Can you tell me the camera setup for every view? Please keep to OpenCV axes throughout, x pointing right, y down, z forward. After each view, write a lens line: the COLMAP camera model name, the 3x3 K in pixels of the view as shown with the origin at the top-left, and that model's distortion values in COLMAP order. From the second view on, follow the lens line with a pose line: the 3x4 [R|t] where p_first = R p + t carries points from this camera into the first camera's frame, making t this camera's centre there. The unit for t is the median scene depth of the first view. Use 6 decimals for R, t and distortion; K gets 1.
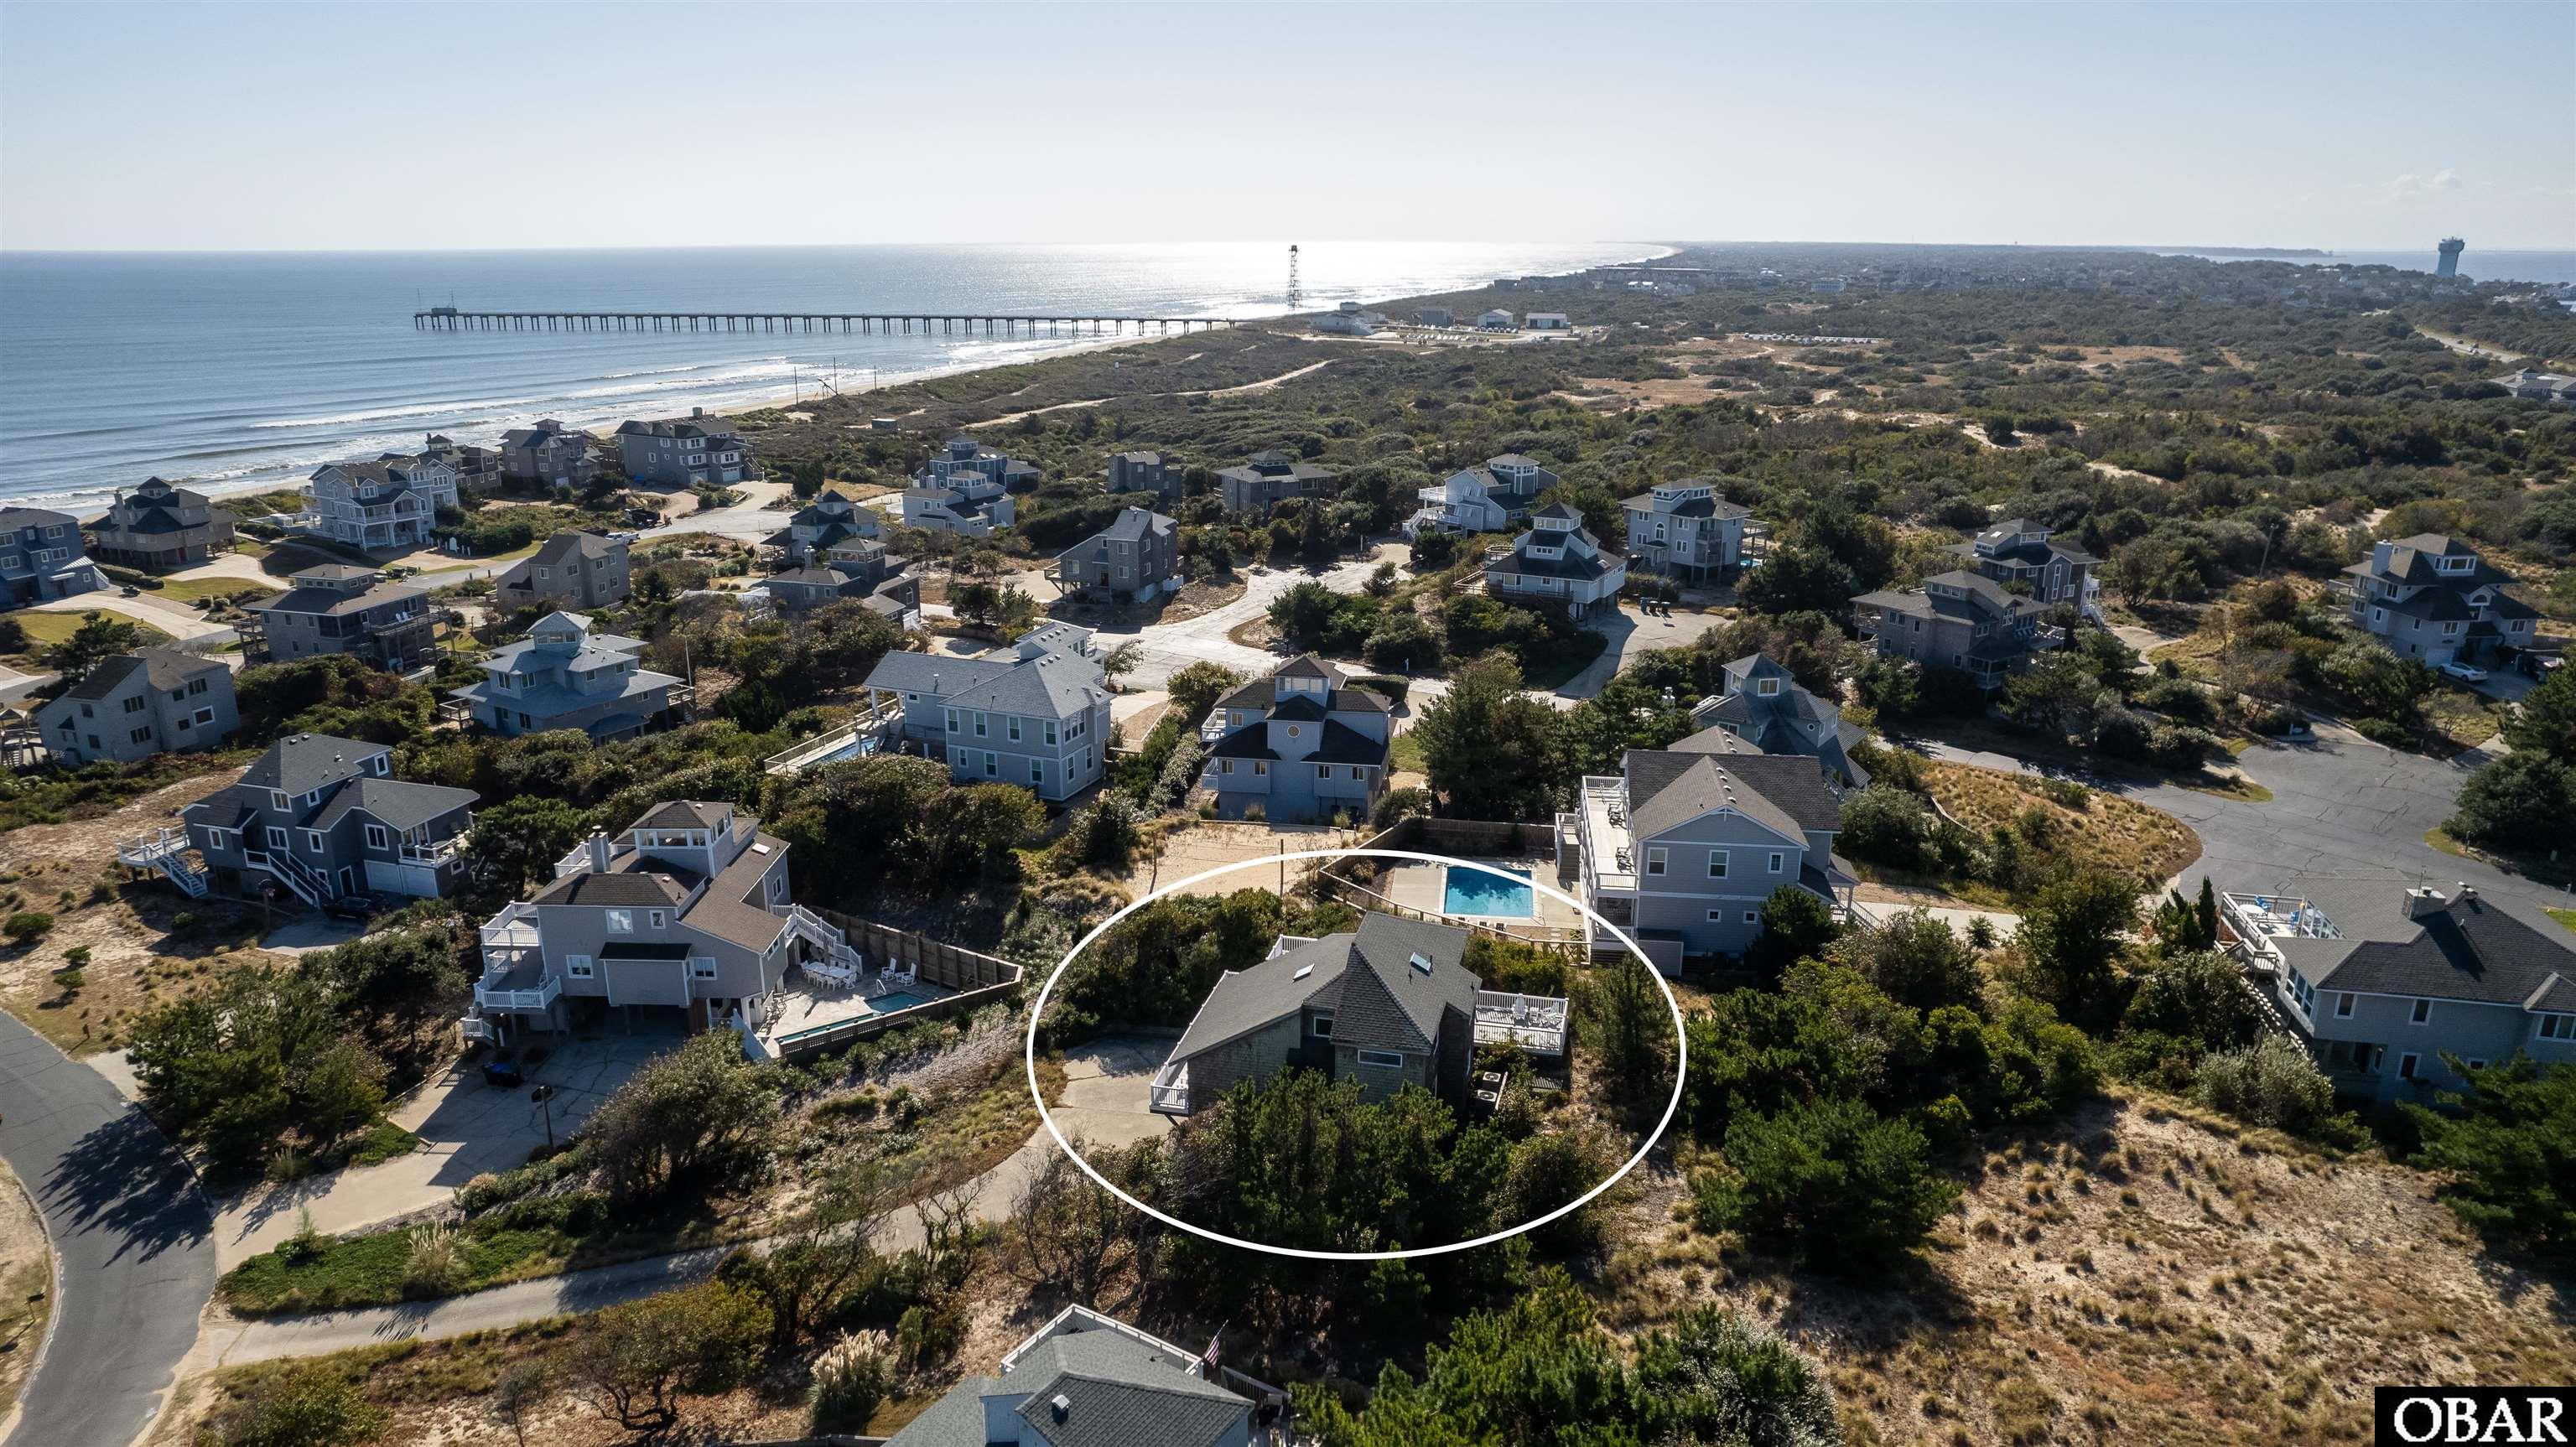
lens RADIAL K [[1652.7, 0, 1288.0], [0, 1652.7, 723.5], [0, 0, 1]] dist [-0.074432, 0.068894]
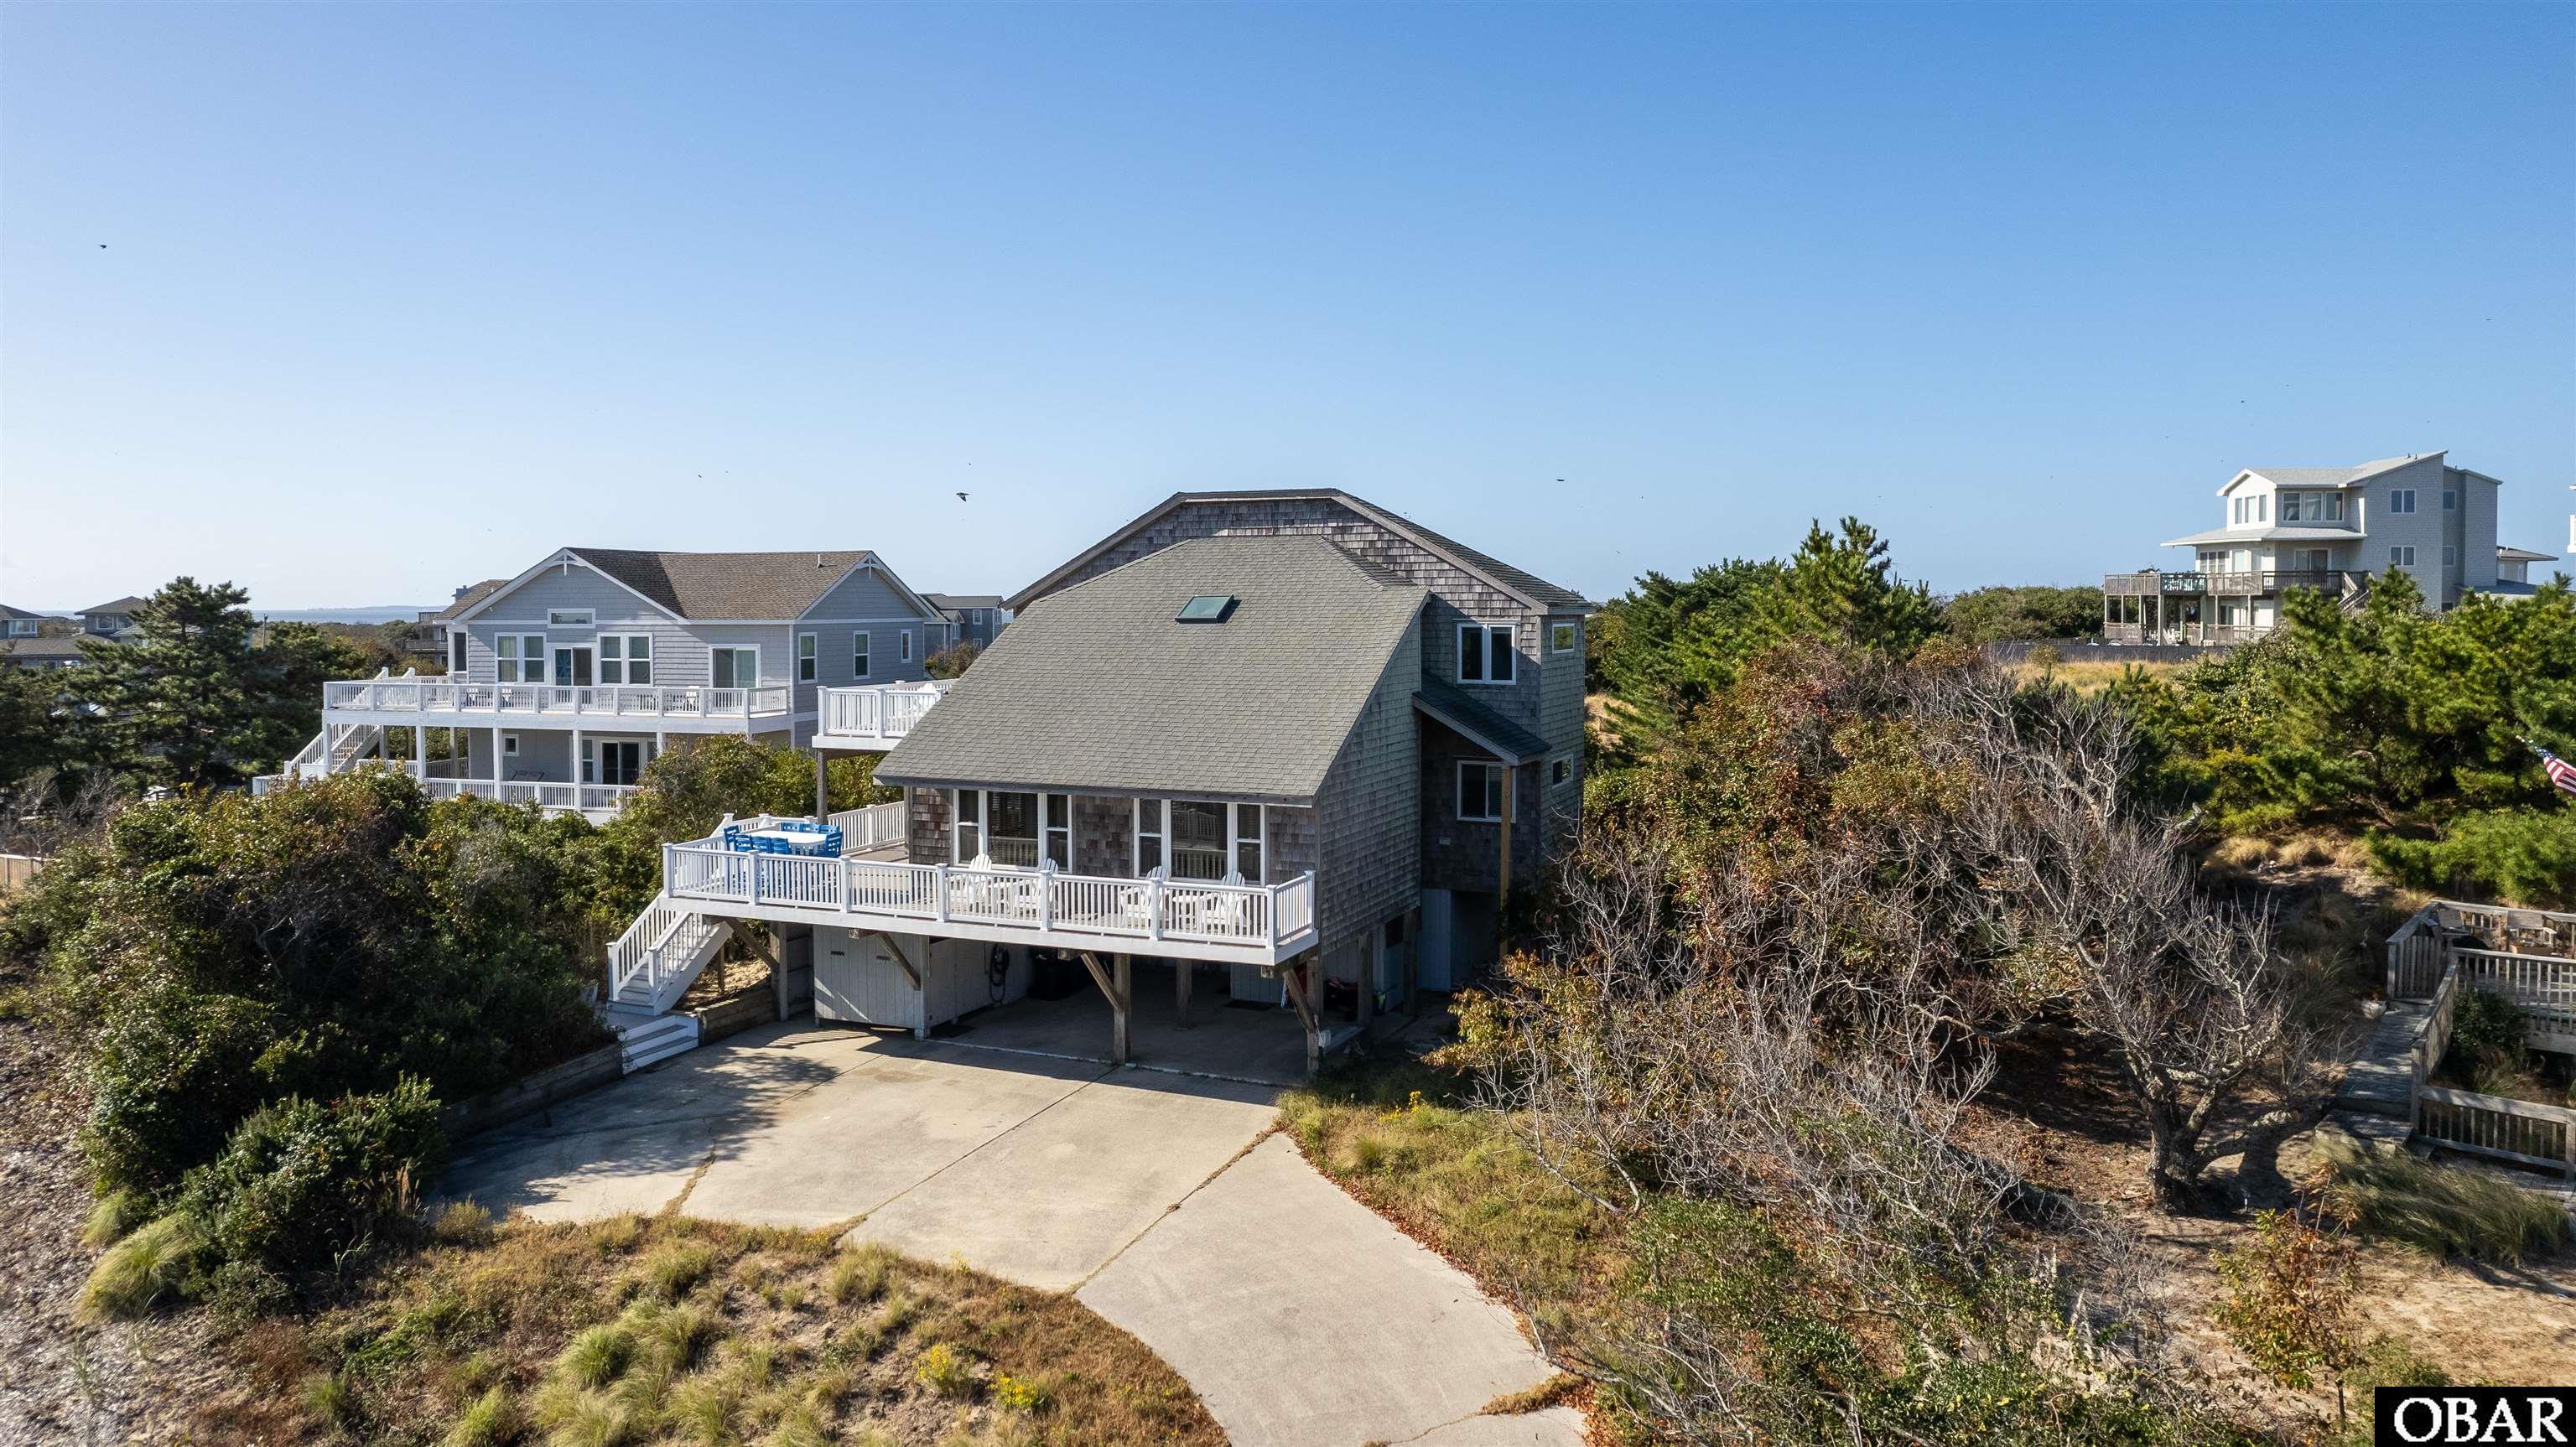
lens RADIAL K [[1672.7, 0, 1294.8], [0, 1672.7, 648.5], [0, 0, 1]] dist [-0.068283, 0.059458]
pose [[0.171016, -0.033701, 0.984692, -0.173422], [0.280956, 0.959588, -0.015953, 0.071917], [-0.944361, 0.279383, 0.173573, 0.372021]]
